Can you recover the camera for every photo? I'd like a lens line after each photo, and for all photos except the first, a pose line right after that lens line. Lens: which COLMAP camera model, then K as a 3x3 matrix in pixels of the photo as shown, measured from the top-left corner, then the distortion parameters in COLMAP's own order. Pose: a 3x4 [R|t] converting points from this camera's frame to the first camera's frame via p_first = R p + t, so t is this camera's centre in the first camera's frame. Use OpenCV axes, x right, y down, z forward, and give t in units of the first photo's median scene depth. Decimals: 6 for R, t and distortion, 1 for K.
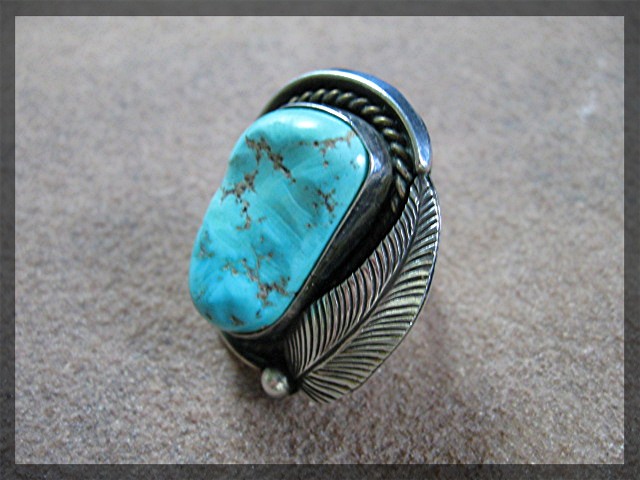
lens RADIAL K [[659.4, 0, 320.0], [0, 659.4, 240.0], [0, 0, 1]] dist [-0.146234, 0.004956]
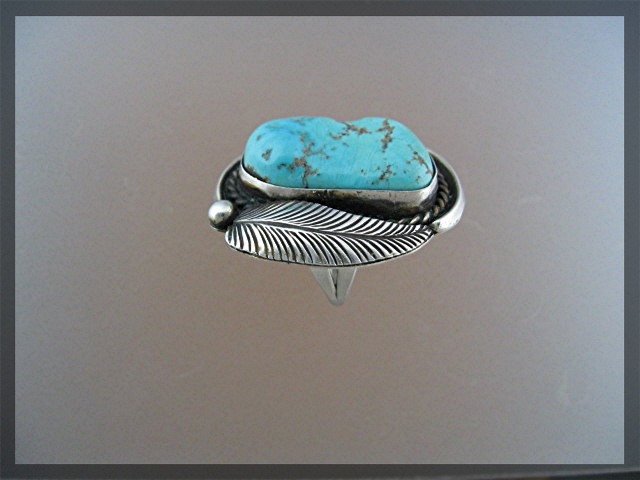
lens RADIAL K [[659.4, 0, 320.0], [0, 659.4, 240.0], [0, 0, 1]] dist [-0.146234, 0.004956]
pose [[0.438829, 0.887378, -0.141385, 0.255035], [-0.849943, 0.358852, -0.385775, 0.606108], [-0.291592, 0.289459, 0.911695, -0.171690]]
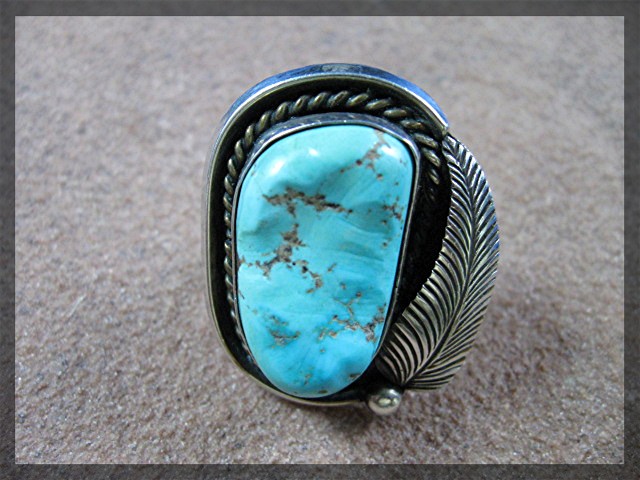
lens RADIAL K [[659.4, 0, 320.0], [0, 659.4, 240.0], [0, 0, 1]] dist [-0.146234, 0.004956]
pose [[0.730085, -0.545465, 0.411636, -0.435471], [0.477891, 0.838121, 0.263011, -0.296959], [-0.488463, 0.004697, 0.872572, 0.238884]]
